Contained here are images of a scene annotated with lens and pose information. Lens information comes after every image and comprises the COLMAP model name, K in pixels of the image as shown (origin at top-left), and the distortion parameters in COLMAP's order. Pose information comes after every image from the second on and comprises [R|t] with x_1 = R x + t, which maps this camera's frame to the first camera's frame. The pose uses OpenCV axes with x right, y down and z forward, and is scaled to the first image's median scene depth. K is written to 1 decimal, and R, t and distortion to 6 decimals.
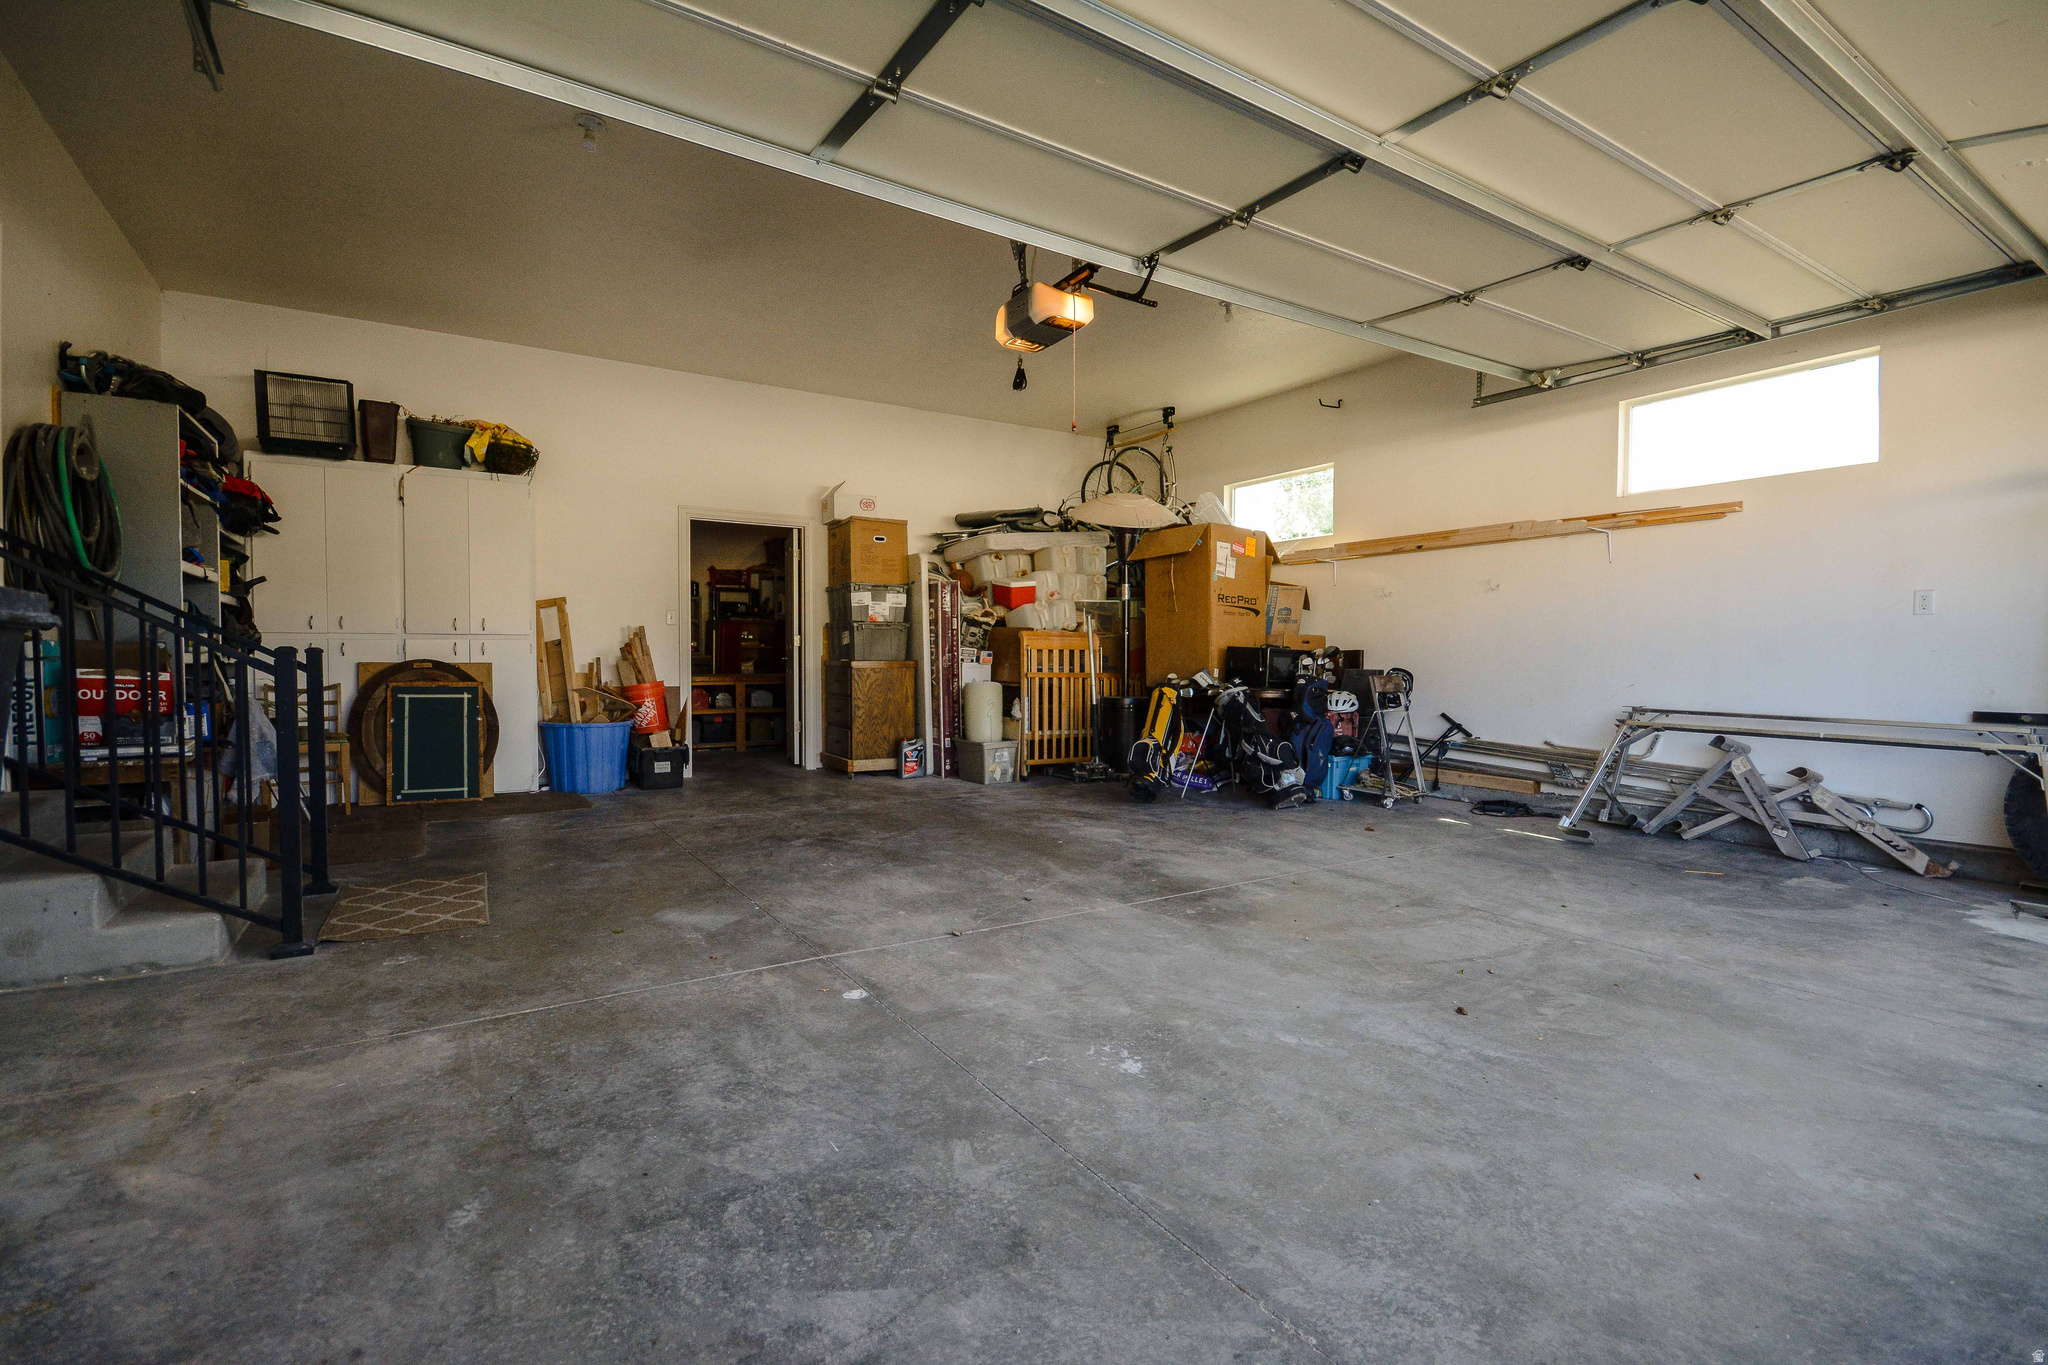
lens RADIAL K [[955.1, 0, 1021.6], [0, 955.1, 689.6], [0, 0, 1]] dist [-0.000215, -0.002285]
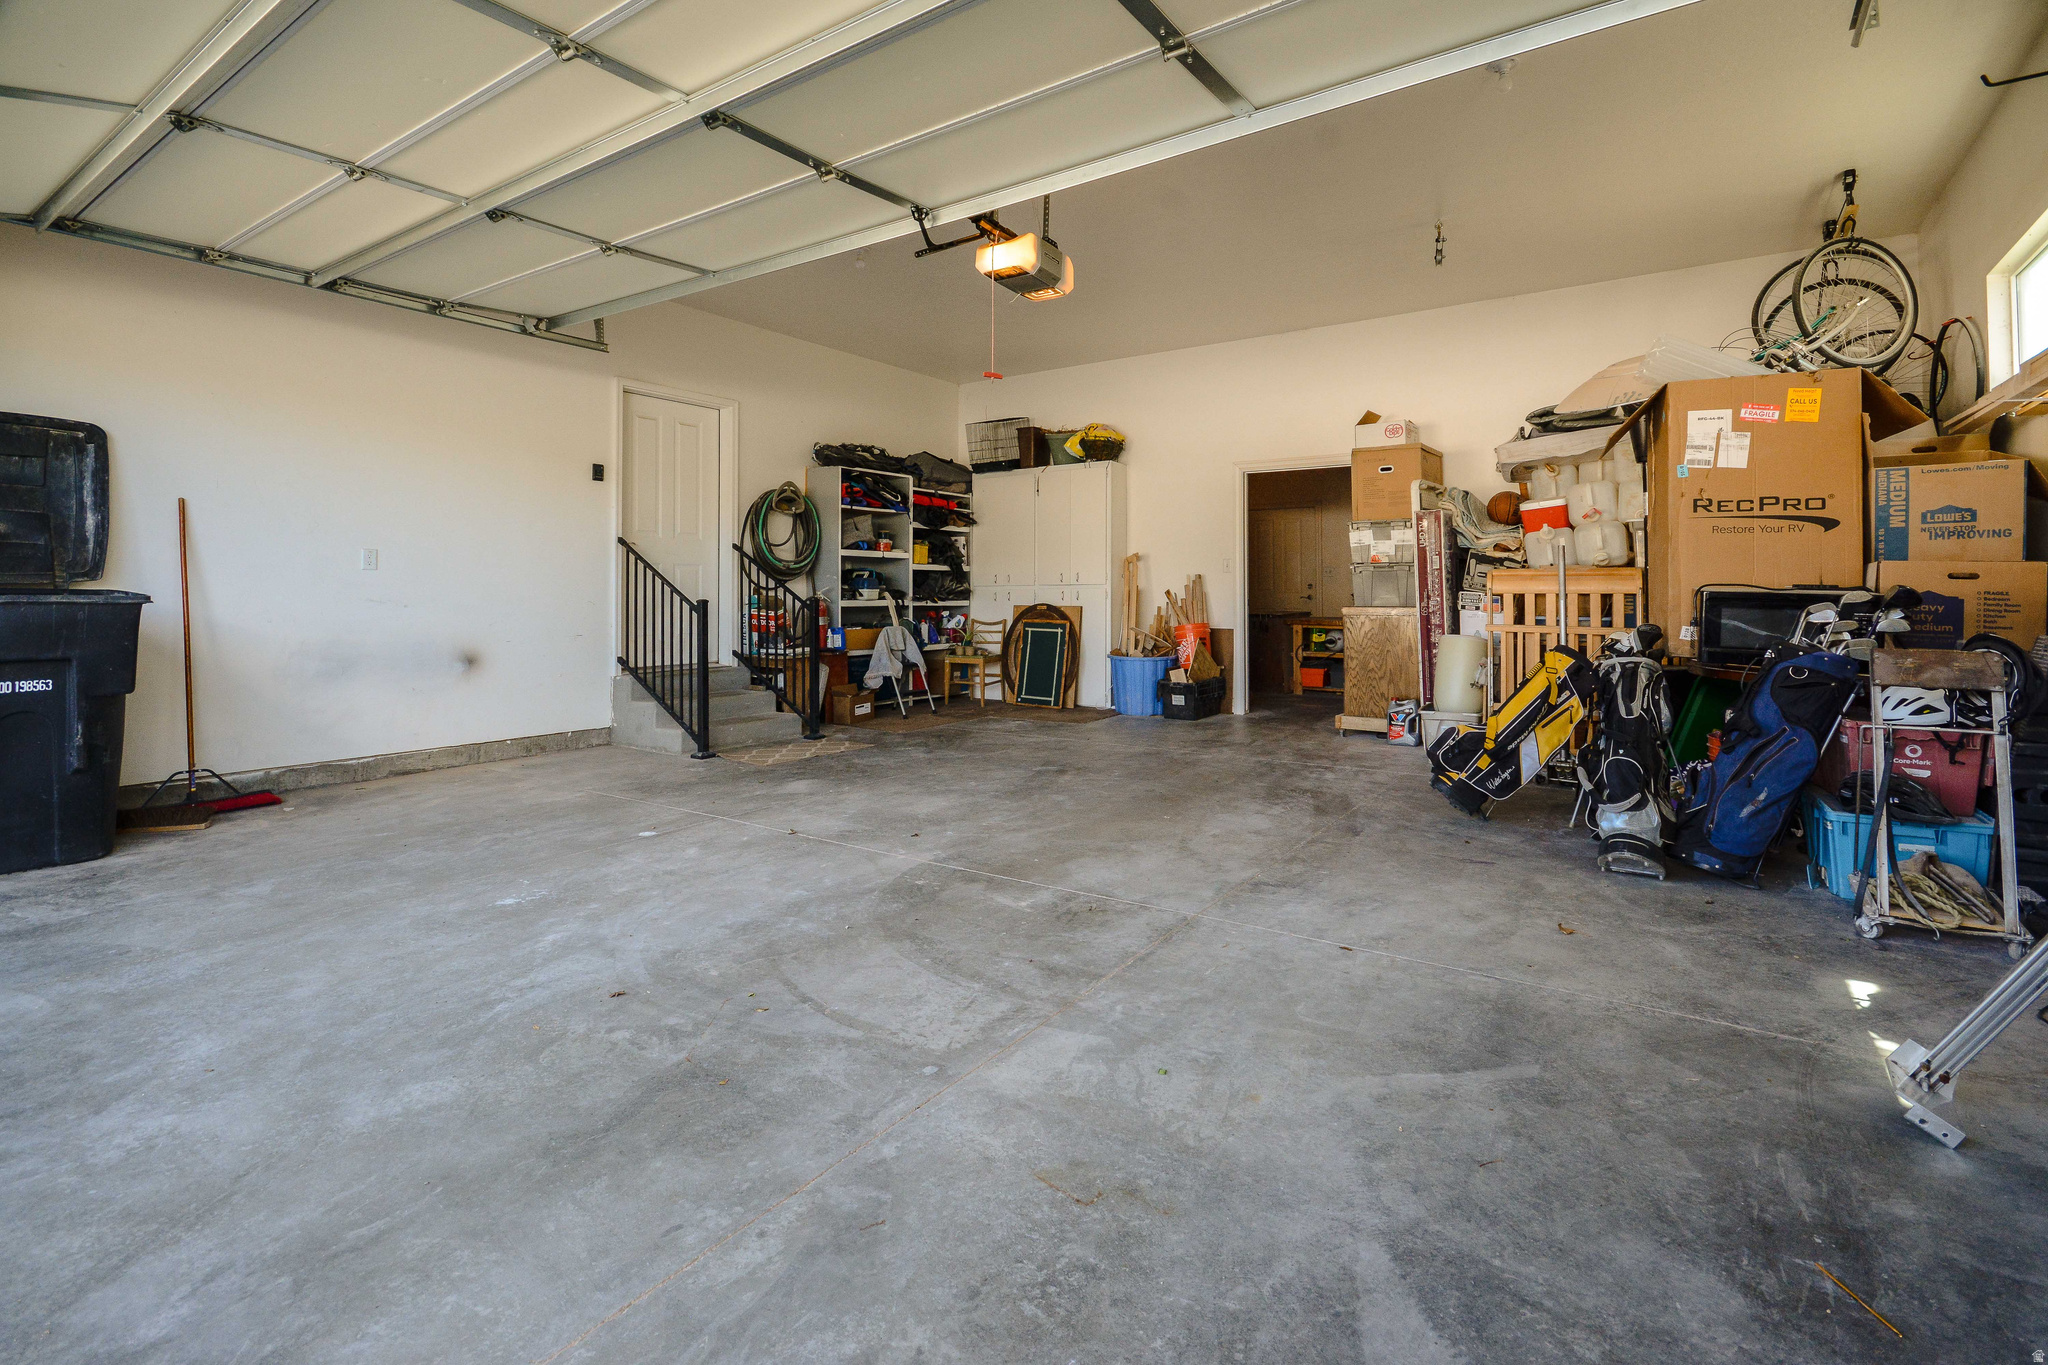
lens RADIAL K [[955.1, 0, 1028.0], [0, 955.1, 576.9], [0, 0, 1]] dist [-0.000215, -0.002285]
pose [[0.378722, -0.020210, -0.925290, 1.068192], [-0.029391, 0.998995, -0.033849, -0.036508], [0.925044, 0.040015, 0.377748, 0.721038]]
